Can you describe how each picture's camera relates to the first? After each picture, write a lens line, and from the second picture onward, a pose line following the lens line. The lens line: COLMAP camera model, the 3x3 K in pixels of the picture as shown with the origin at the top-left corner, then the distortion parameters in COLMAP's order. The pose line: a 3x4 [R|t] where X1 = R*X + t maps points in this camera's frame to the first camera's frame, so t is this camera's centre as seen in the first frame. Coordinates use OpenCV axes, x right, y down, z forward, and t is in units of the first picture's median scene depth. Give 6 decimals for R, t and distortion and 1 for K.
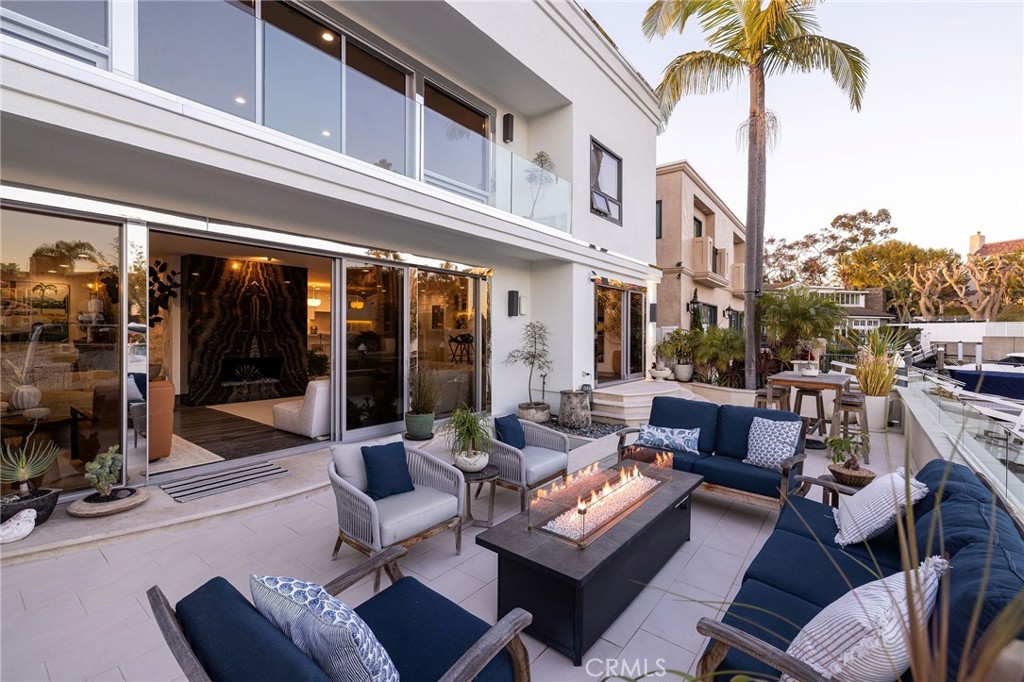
lens RADIAL K [[441.1, 0, 512.0], [0, 441.1, 341.0], [0, 0, 1]] dist [0.001264, 0.000148]
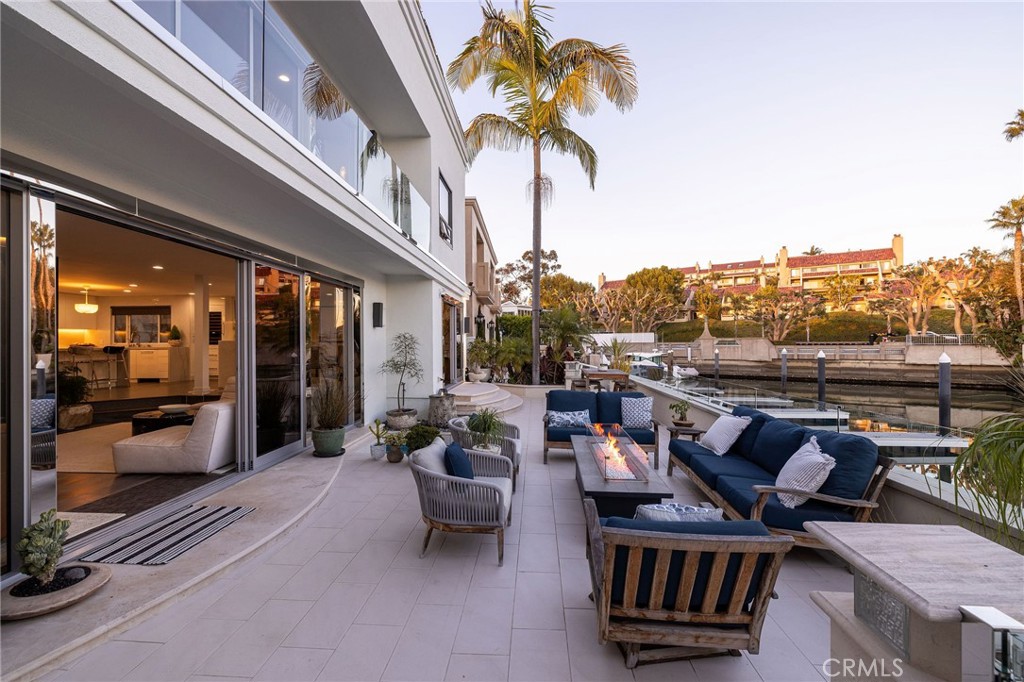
lens RADIAL K [[430.6, 0, 512.0], [0, 430.6, 341.0], [0, 0, 1]] dist [0.002644, -0.000297]
pose [[0.814080, -0.005811, 0.580723, -0.255773], [0.018691, 0.999694, -0.016198, -0.001418], [-0.580451, 0.024040, 0.813940, 0.005840]]
